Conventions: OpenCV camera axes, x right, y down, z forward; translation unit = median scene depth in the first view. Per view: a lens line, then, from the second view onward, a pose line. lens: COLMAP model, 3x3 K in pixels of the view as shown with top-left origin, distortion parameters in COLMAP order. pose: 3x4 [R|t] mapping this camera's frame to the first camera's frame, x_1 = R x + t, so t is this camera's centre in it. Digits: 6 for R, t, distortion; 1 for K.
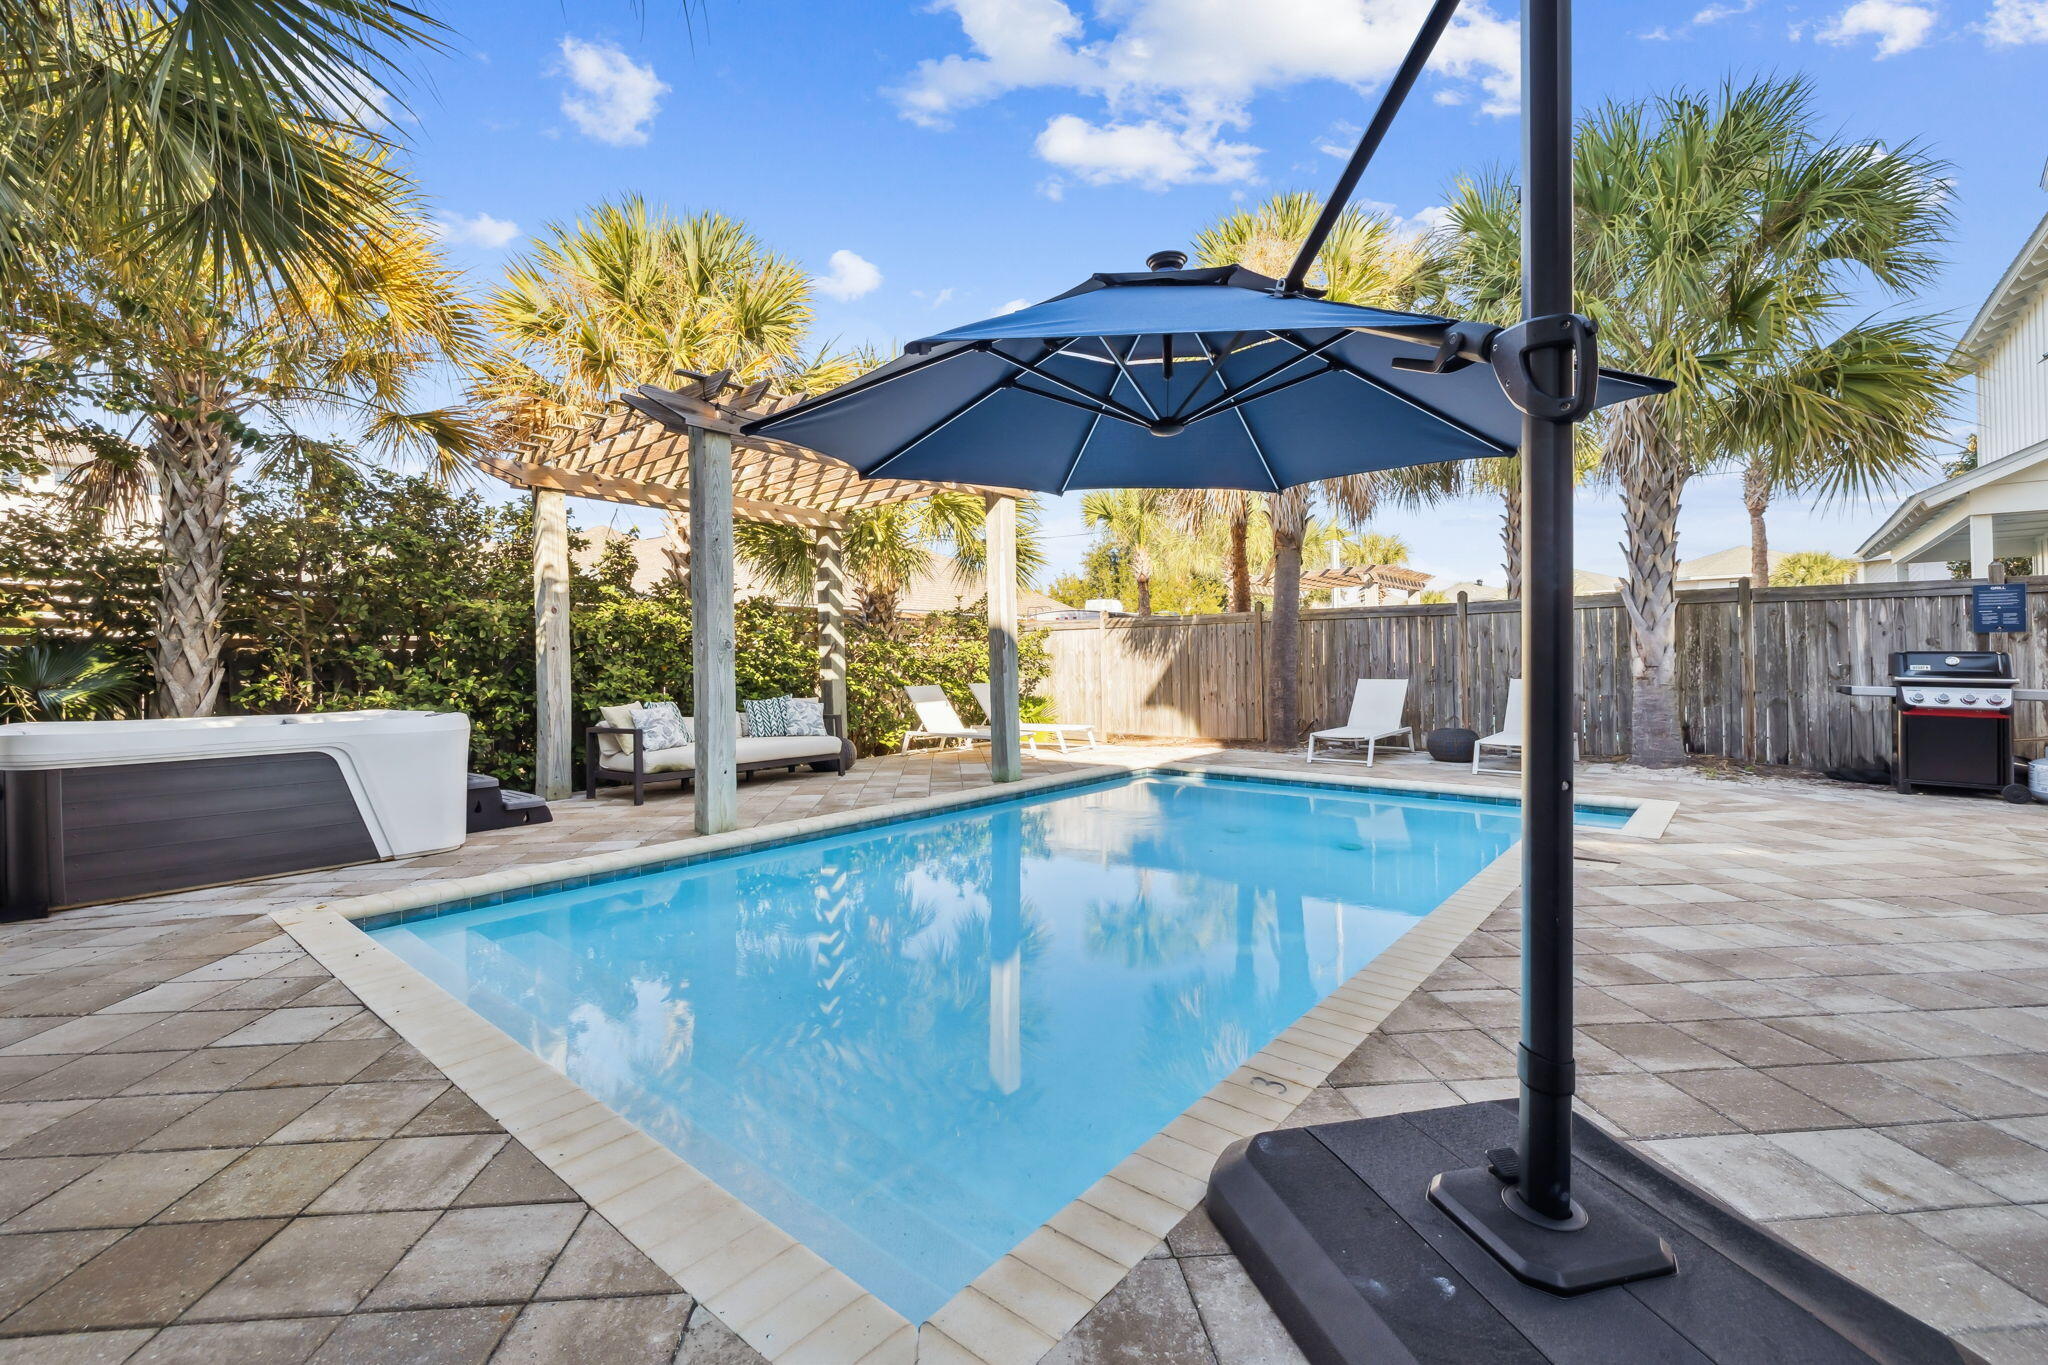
lens RADIAL K [[877.4, 0, 1020.8], [0, 877.4, 668.6], [0, 0, 1]] dist [-0.000348, -0.000017]
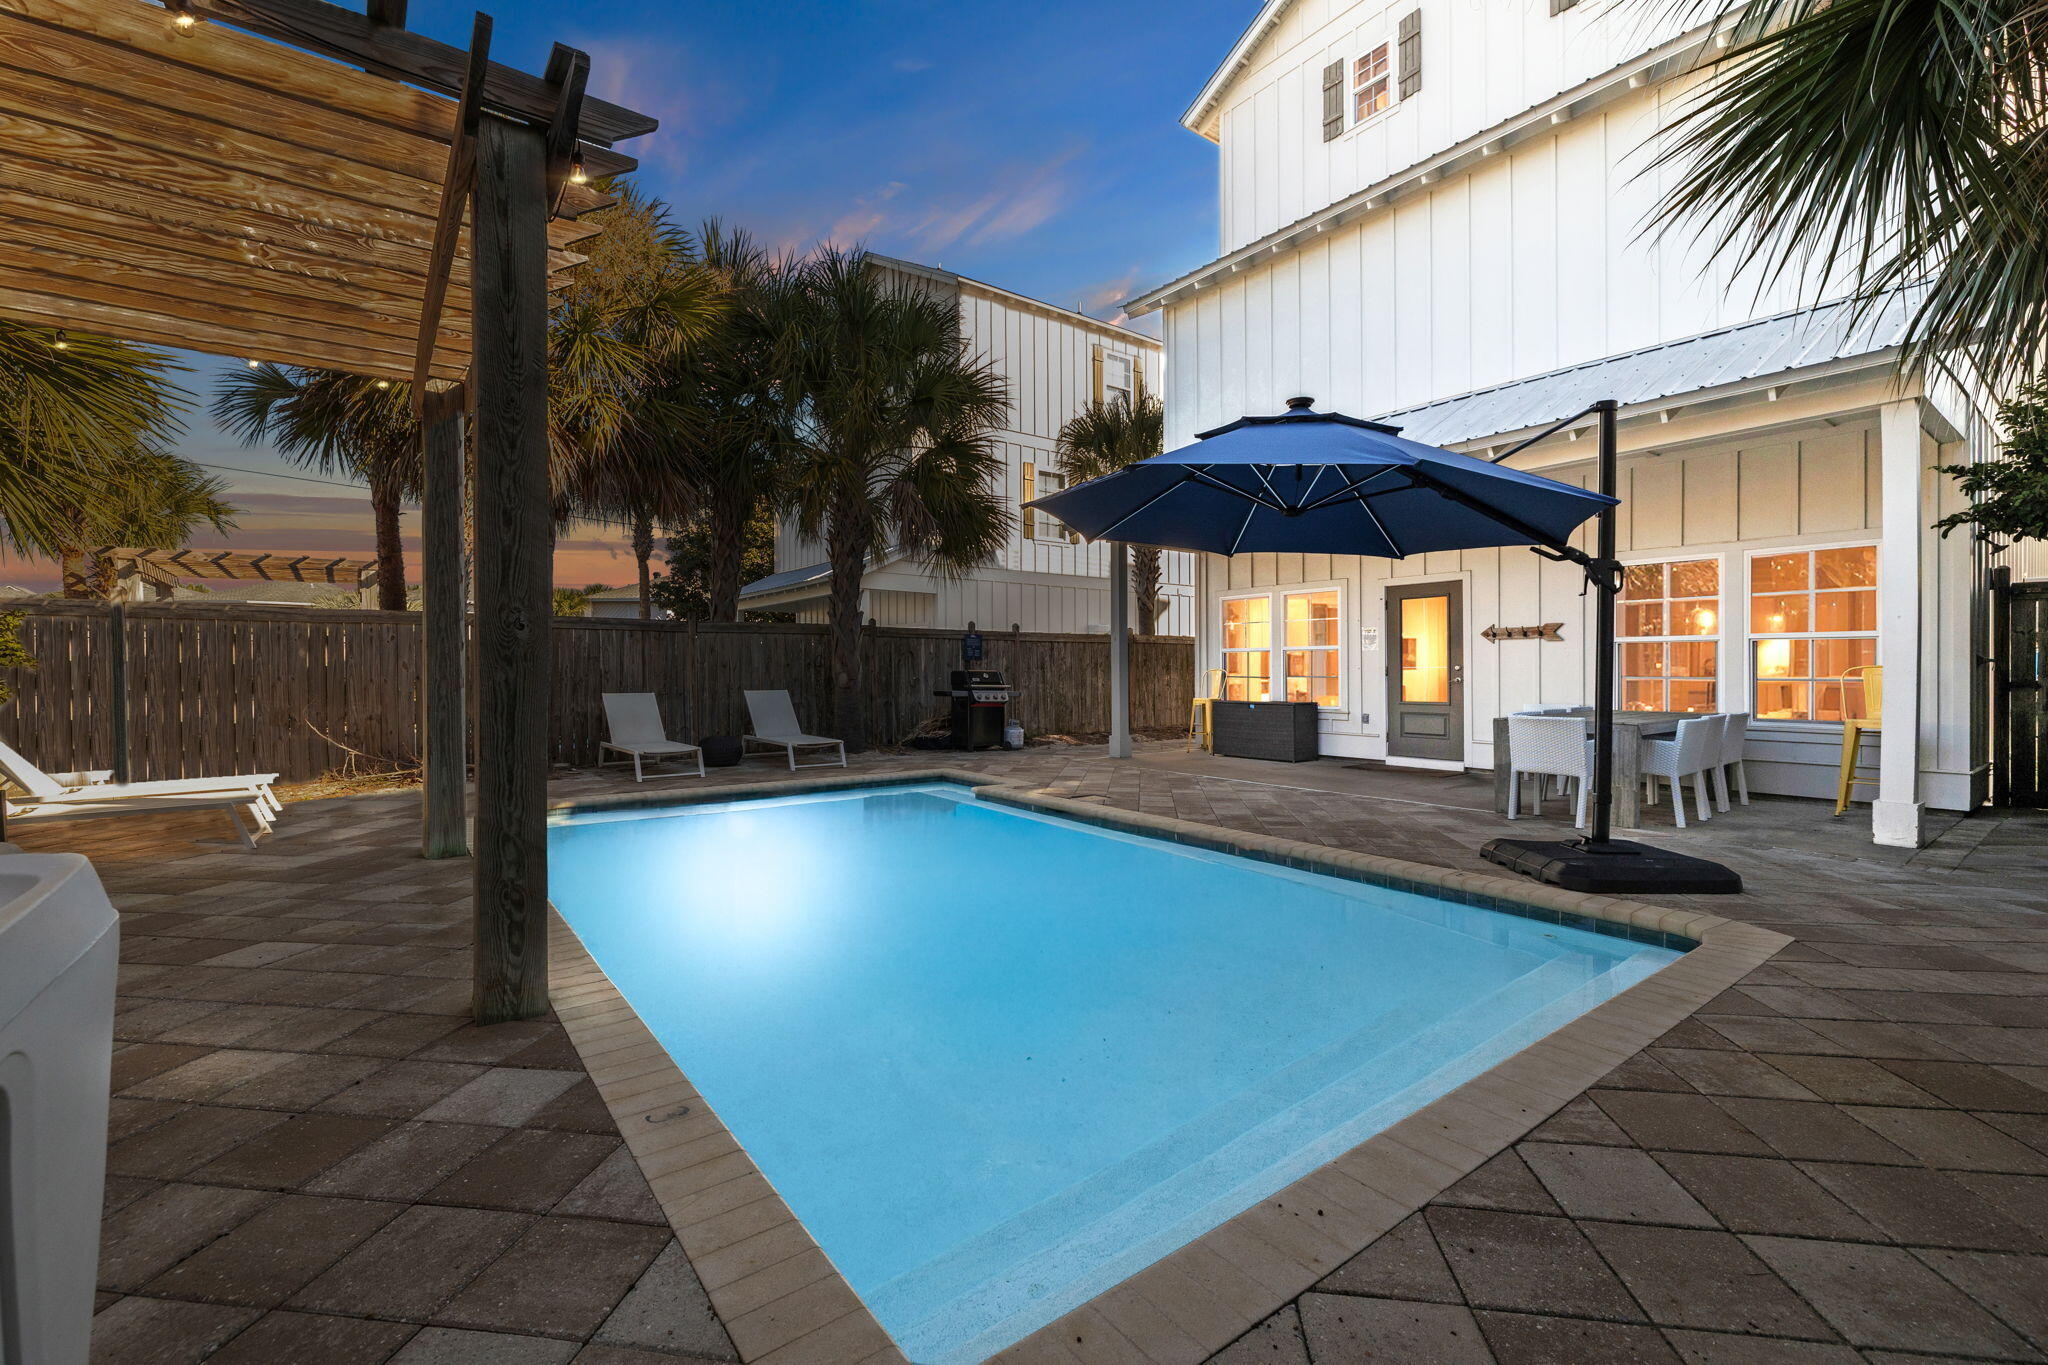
lens RADIAL K [[878.4, 0, 1024.0], [0, 878.4, 682.5], [0, 0, 1]] dist [-0.000859, 0.000360]
pose [[0.210072, -0.000774, 0.977686, -1.413020], [0.006516, 0.999979, -0.000608, 0.011930], [-0.977664, 0.006498, 0.210073, 1.149063]]
